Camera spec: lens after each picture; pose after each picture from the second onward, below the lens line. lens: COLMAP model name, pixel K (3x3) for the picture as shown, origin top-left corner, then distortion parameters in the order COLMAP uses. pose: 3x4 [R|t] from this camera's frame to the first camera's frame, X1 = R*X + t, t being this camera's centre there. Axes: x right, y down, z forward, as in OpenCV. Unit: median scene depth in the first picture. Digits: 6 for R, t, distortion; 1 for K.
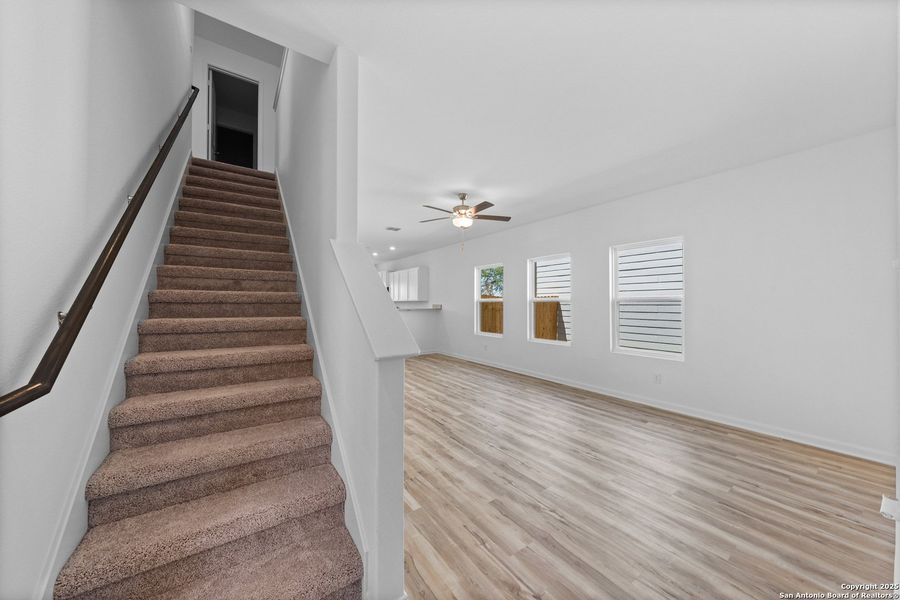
lens RADIAL K [[308.3, 0, 447.5], [0, 308.3, 299.9], [0, 0, 1]] dist [-0.000728, -0.000118]
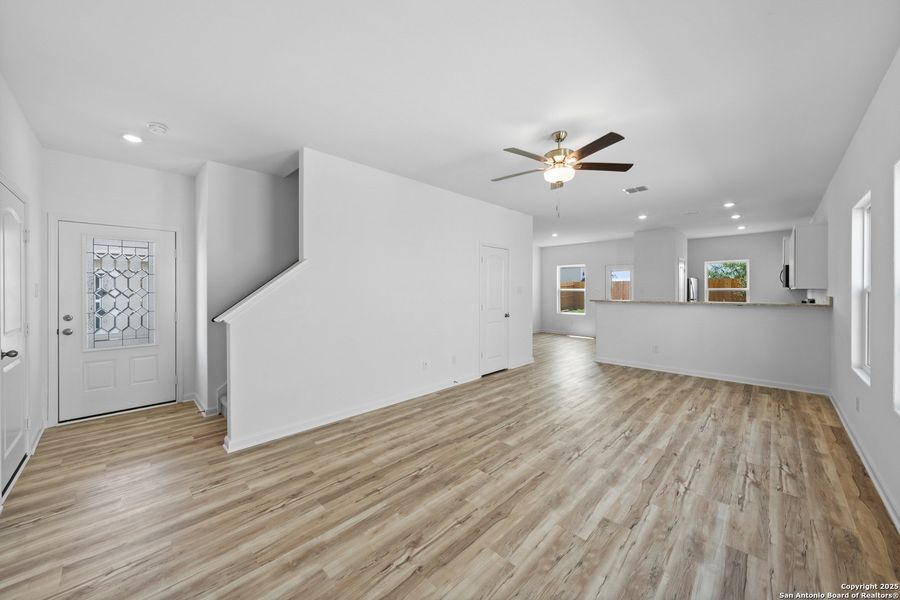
lens RADIAL K [[325.4, 0, 451.0], [0, 325.4, 295.3], [0, 0, 1]] dist [0.003493, 0.000326]
pose [[0.195464, 0.015511, -0.980588, 0.864066], [0.012438, 0.999755, 0.018294, -0.008577], [0.980632, -0.015772, 0.195223, 0.781644]]
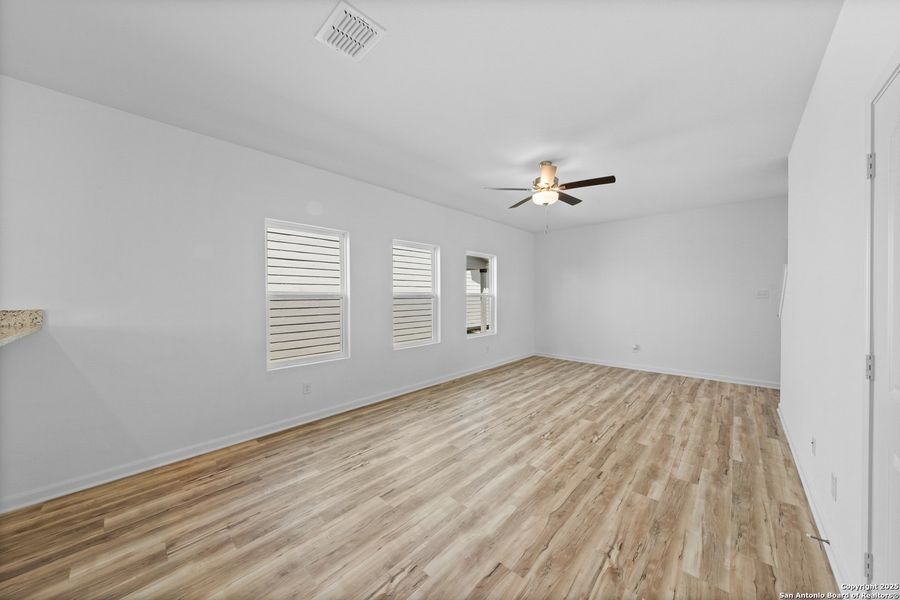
lens RADIAL K [[312.9, 0, 452.5], [0, 312.9, 301.9], [0, 0, 1]] dist [-0.002630, -0.000100]
pose [[-0.234193, -0.019007, 0.972004, -0.844245], [-0.009090, 0.999808, 0.017360, 0.004863], [-0.972148, -0.004770, -0.234321, 1.766959]]
